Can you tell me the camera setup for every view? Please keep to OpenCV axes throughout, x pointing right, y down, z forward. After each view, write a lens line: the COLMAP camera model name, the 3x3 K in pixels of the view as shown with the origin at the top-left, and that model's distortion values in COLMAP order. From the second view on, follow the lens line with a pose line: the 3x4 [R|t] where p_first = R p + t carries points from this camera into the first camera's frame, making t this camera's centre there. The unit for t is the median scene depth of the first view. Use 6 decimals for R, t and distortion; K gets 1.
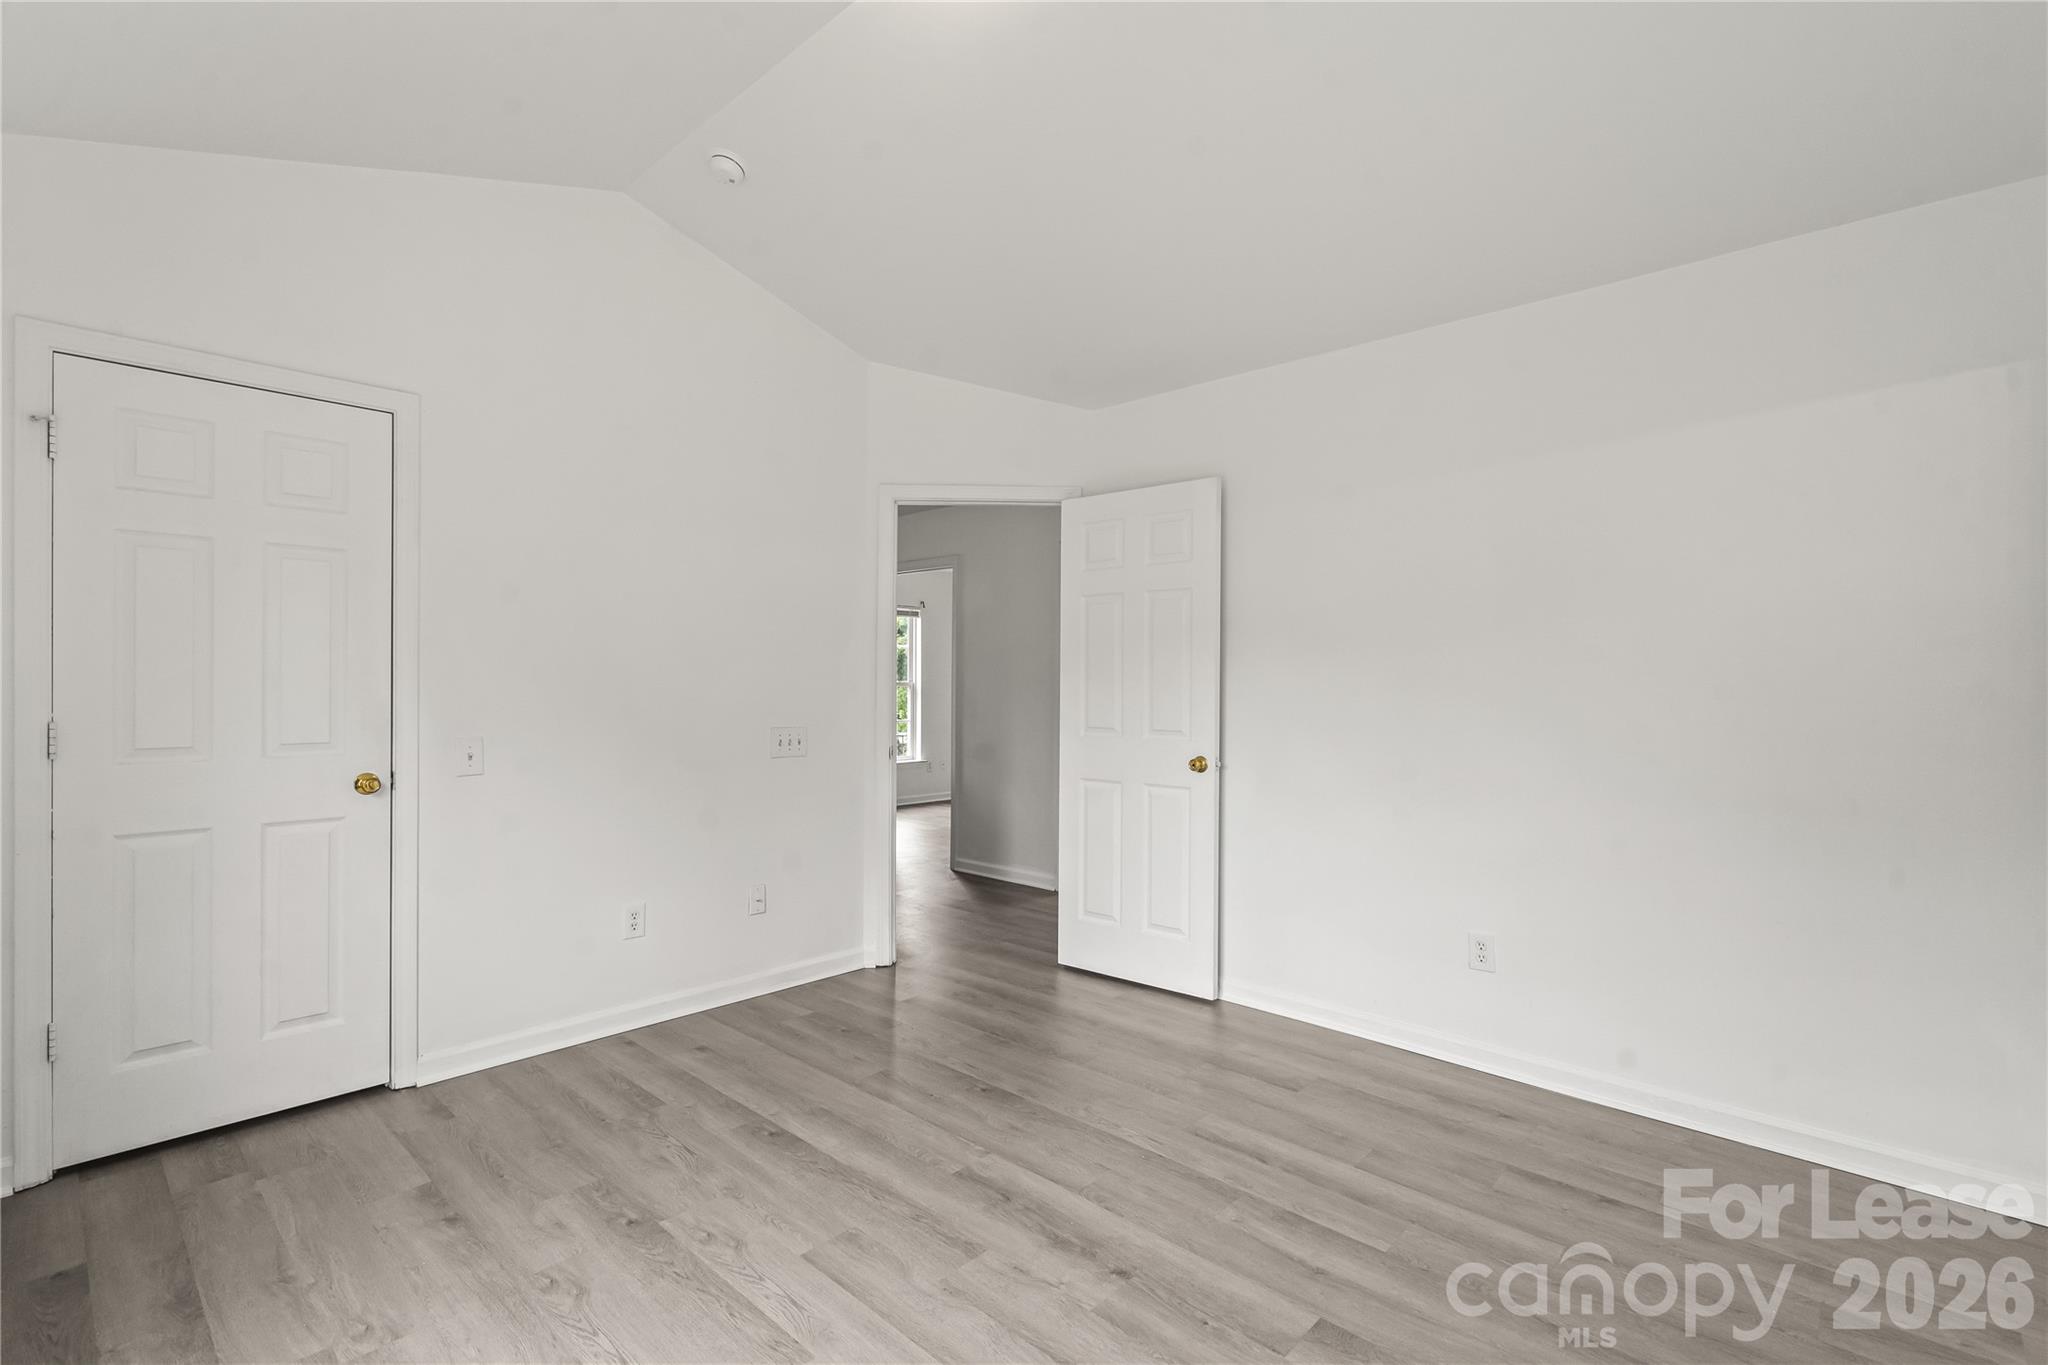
lens RADIAL K [[936.9, 0, 1017.2], [0, 936.9, 691.5], [0, 0, 1]] dist [-0.001711, 0.000769]
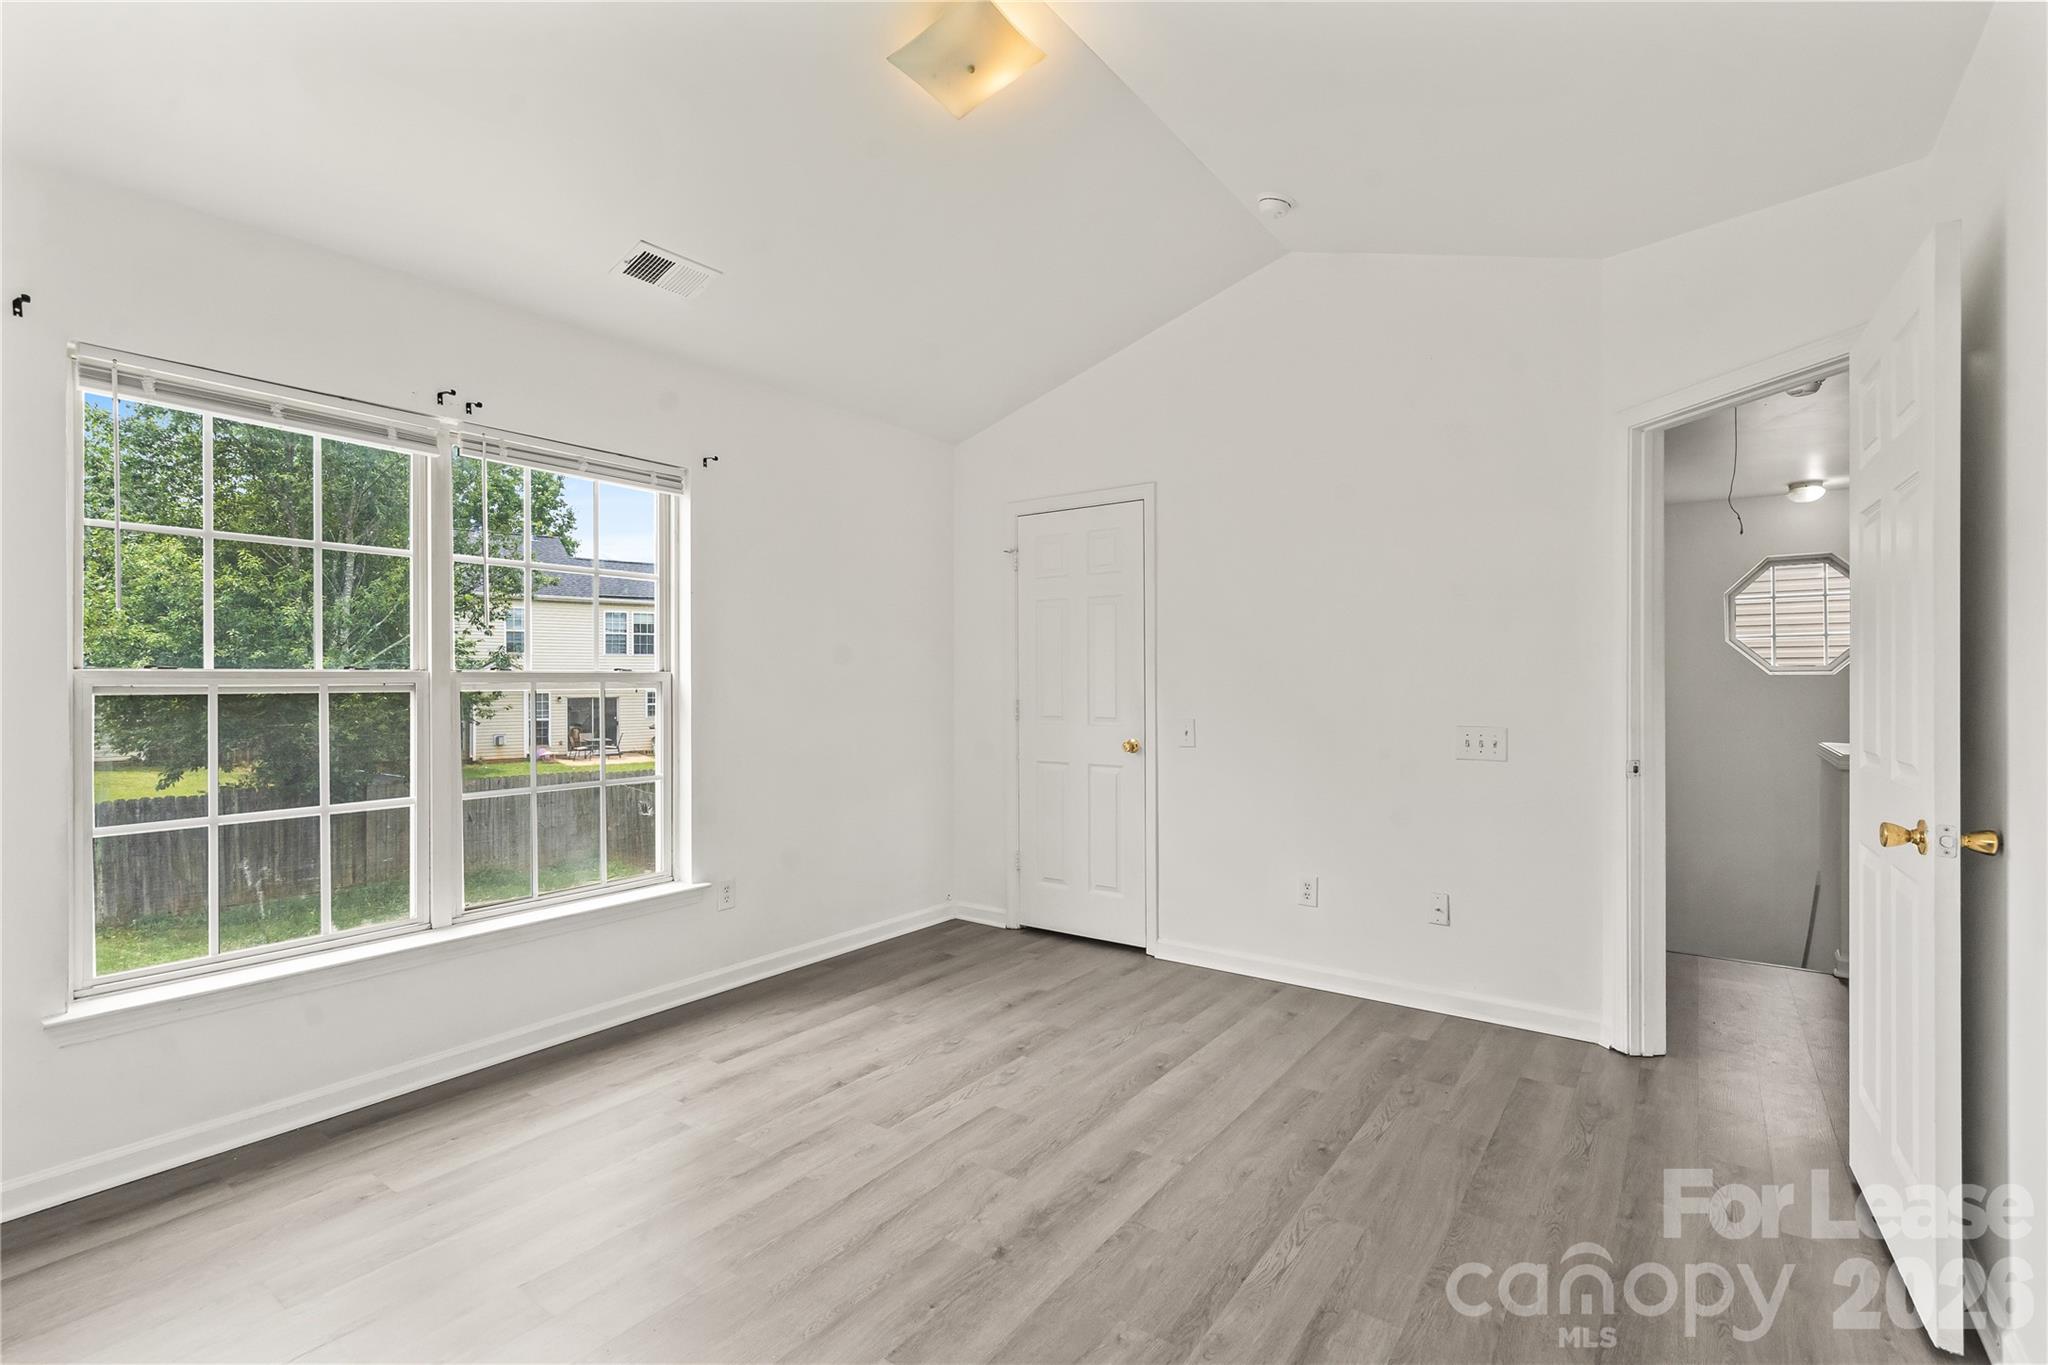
lens RADIAL K [[936.9, 0, 1033.1], [0, 936.9, 688.3], [0, 0, 1]] dist [-0.001711, 0.000769]
pose [[0.128968, 0.001027, -0.991648, 0.910658], [-0.005237, 0.999986, 0.000355, 0.005851], [0.991635, 0.005148, 0.128972, 0.730579]]
